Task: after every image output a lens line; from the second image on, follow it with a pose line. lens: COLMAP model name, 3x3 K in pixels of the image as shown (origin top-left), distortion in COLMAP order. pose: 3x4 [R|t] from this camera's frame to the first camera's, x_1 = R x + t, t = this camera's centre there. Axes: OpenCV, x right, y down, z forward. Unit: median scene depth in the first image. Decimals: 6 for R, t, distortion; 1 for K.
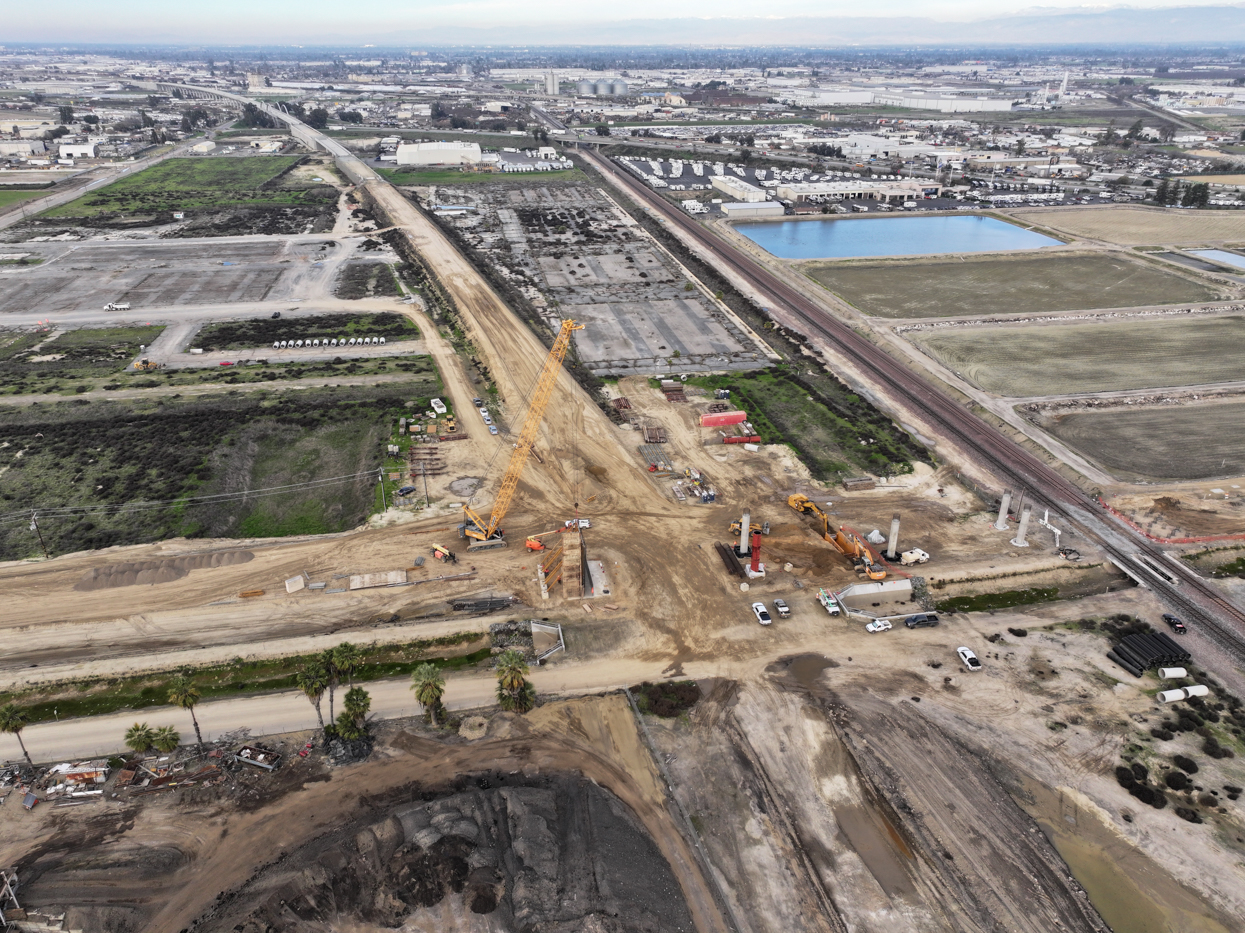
lens RADIAL K [[880.0, 0, 623.6], [0, 880.0, 470.4], [0, 0, 1]] dist [-0.003952, 0.019718]
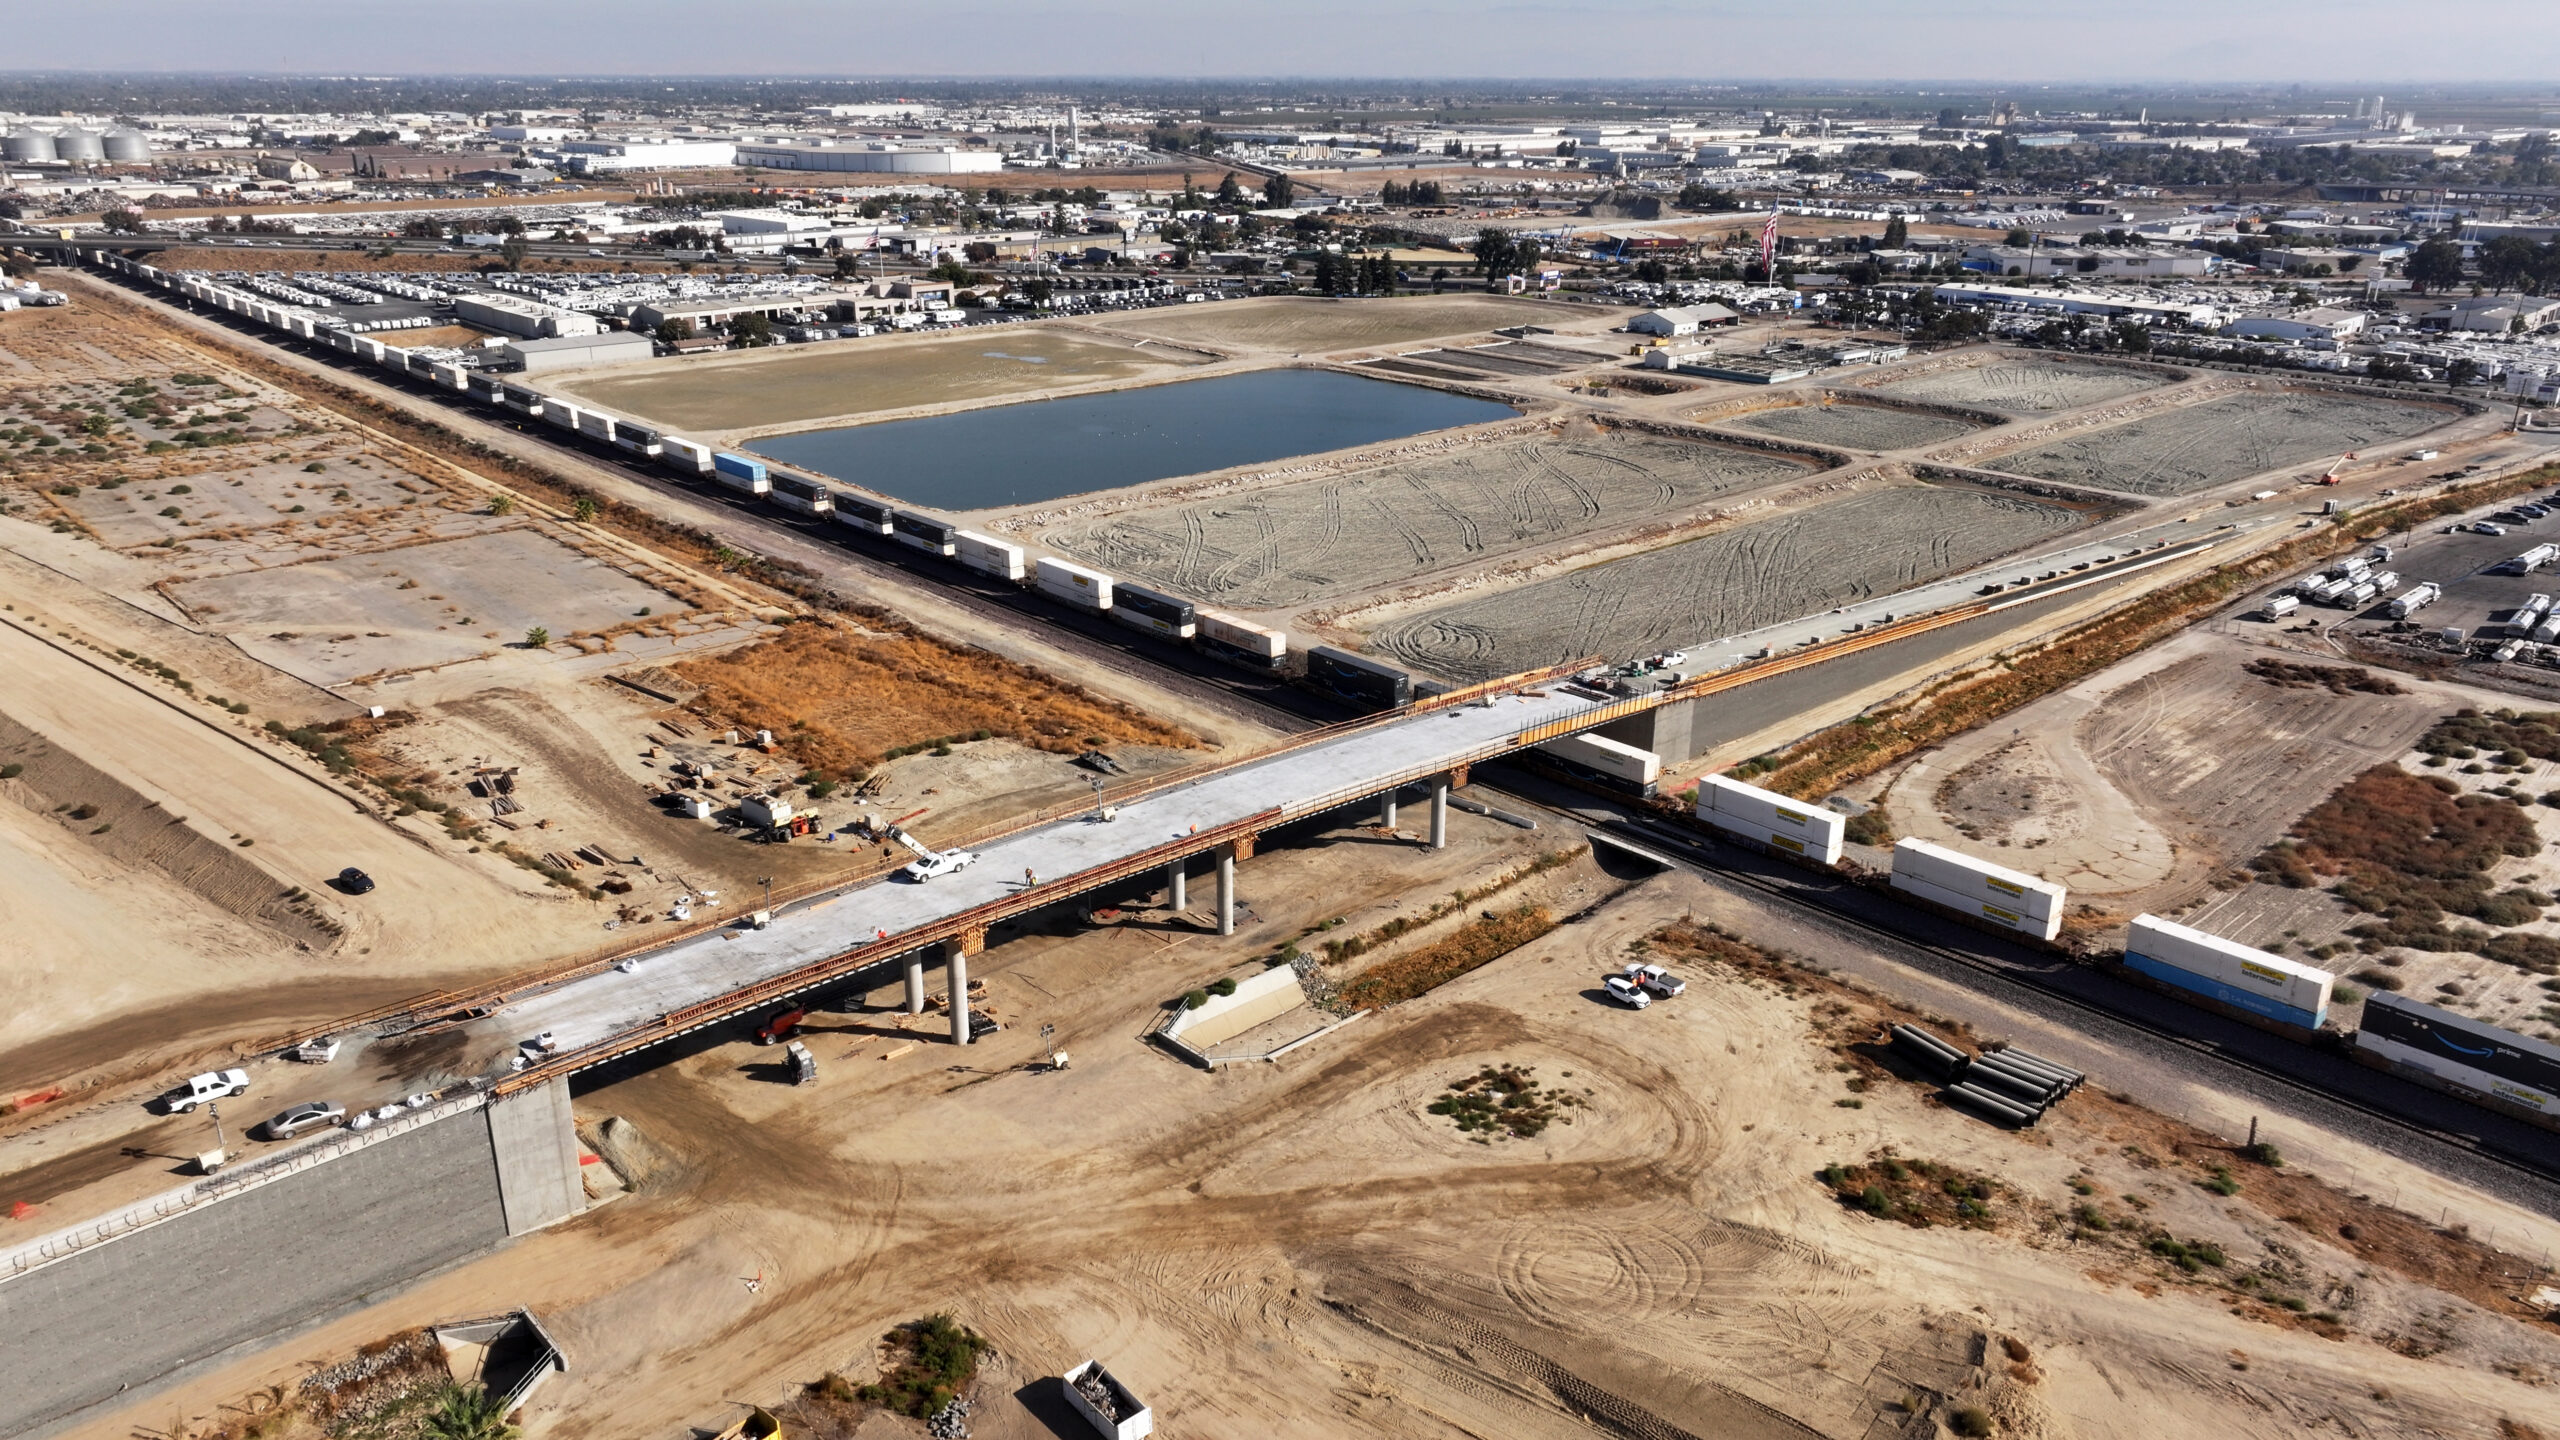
lens RADIAL K [[1804.7, 0, 1292.8], [0, 1804.7, 725.6], [0, 0, 1]] dist [-0.002264, 0.017633]
pose [[0.848464, -0.177446, 0.498620, -0.089476], [0.229166, 0.972397, -0.043903, 0.033581], [-0.477066, 0.151516, 0.865708, 0.122032]]
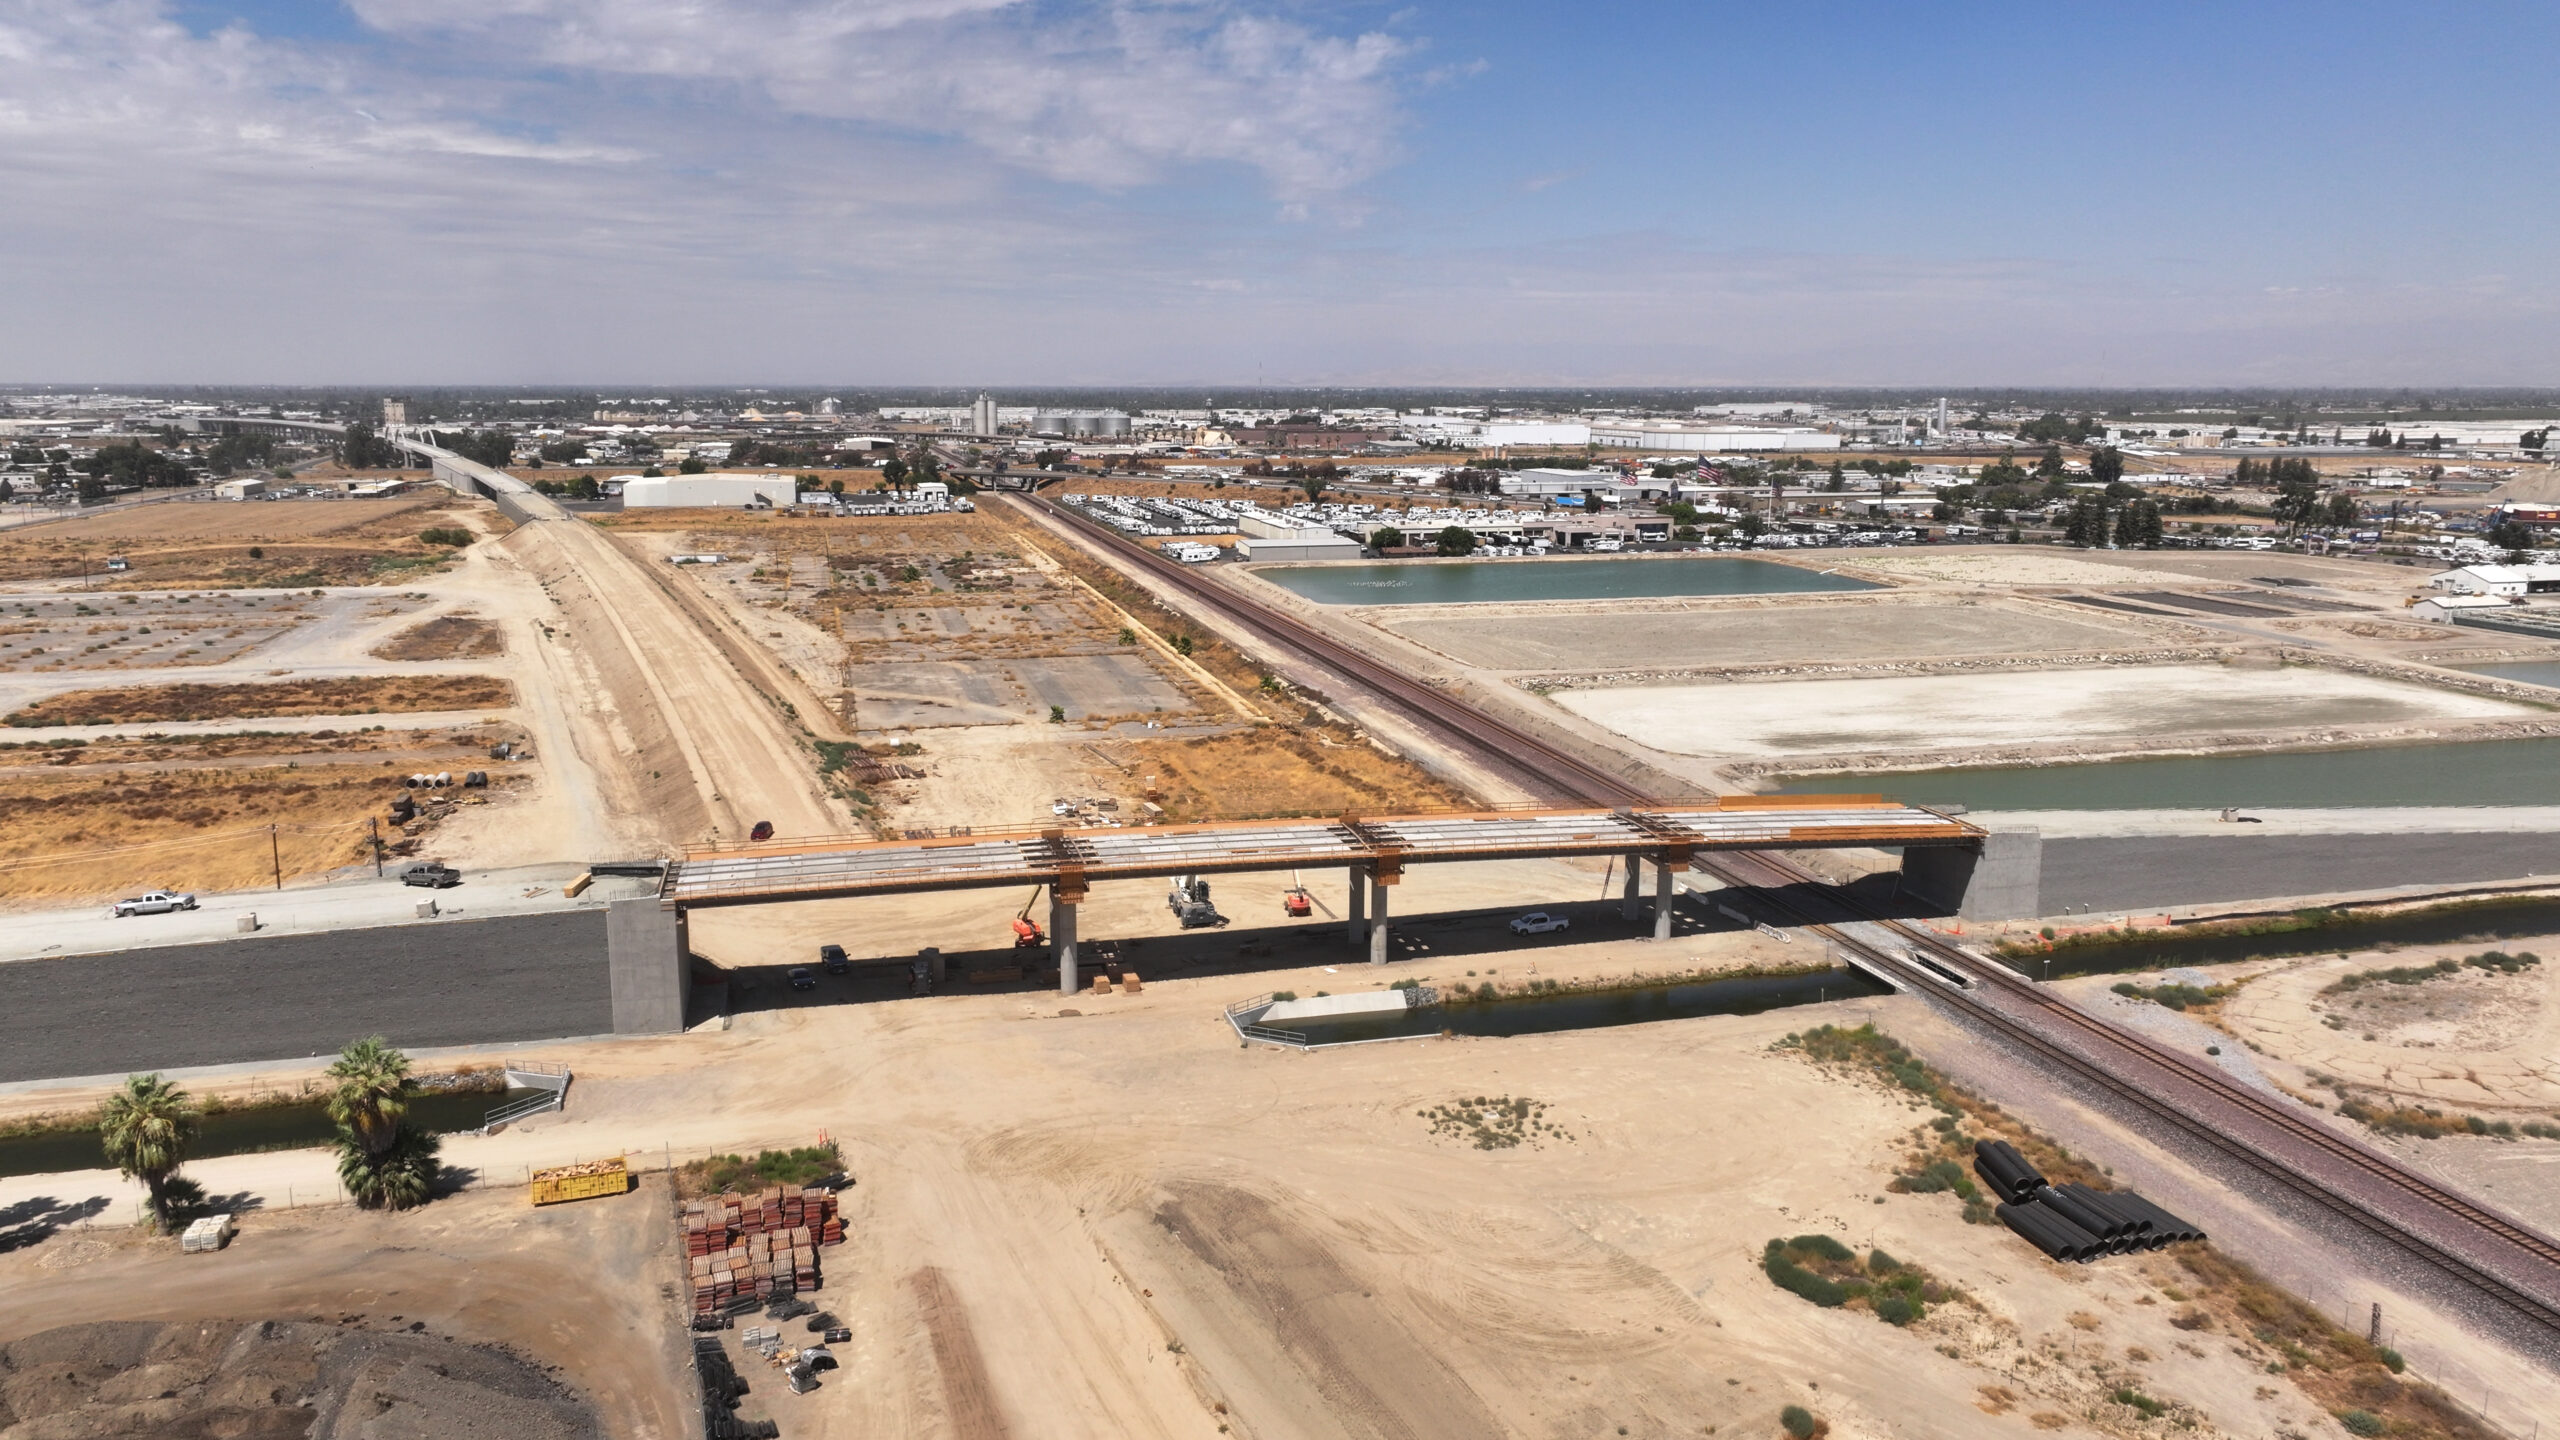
lens RADIAL K [[1804.7, 0, 1285.3], [0, 1804.7, 727.9], [0, 0, 1]] dist [-0.002264, 0.017633]
pose [[0.997581, -0.012311, 0.068421, 0.150542], [0.029872, 0.964614, -0.261970, 0.175276], [-0.062775, 0.263380, 0.962647, 0.052453]]
